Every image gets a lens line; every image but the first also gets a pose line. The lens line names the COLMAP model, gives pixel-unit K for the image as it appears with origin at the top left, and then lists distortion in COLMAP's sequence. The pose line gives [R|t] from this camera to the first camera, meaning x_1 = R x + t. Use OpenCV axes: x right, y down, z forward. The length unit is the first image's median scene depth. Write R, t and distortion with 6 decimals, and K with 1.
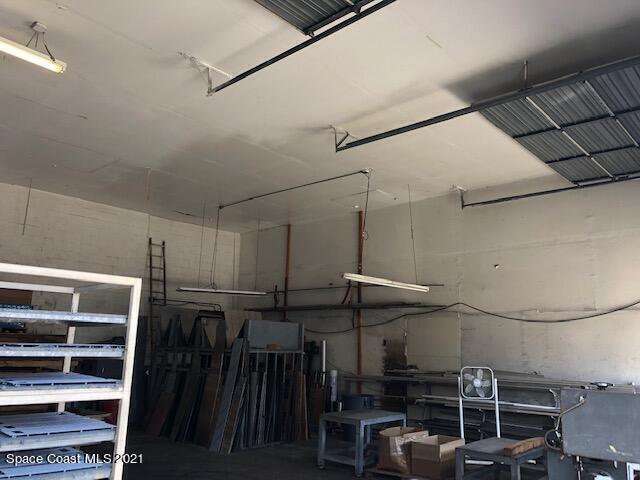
lens RADIAL K [[521.4, 0, 323.3], [0, 521.4, 228.8], [0, 0, 1]] dist [0.044618, -0.046020]
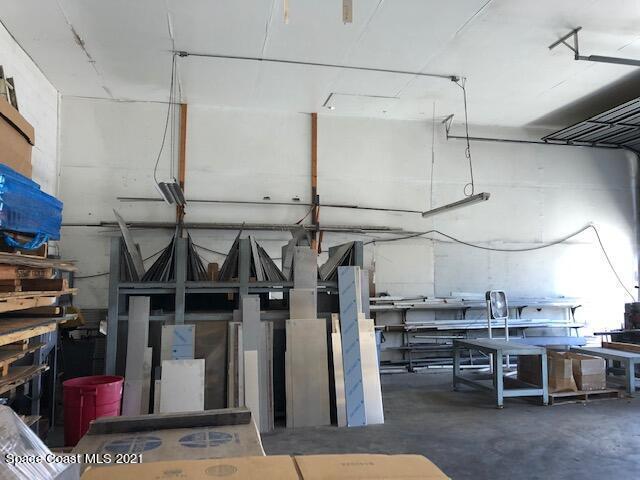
lens RADIAL K [[521.4, 0, 321.2], [0, 521.4, 240.4], [0, 0, 1]] dist [0.044618, -0.046020]
pose [[0.588625, 0.032394, 0.807757, -0.560737], [-0.163377, 0.983346, 0.079619, 0.091648], [-0.791725, -0.178835, 0.584114, 0.461639]]
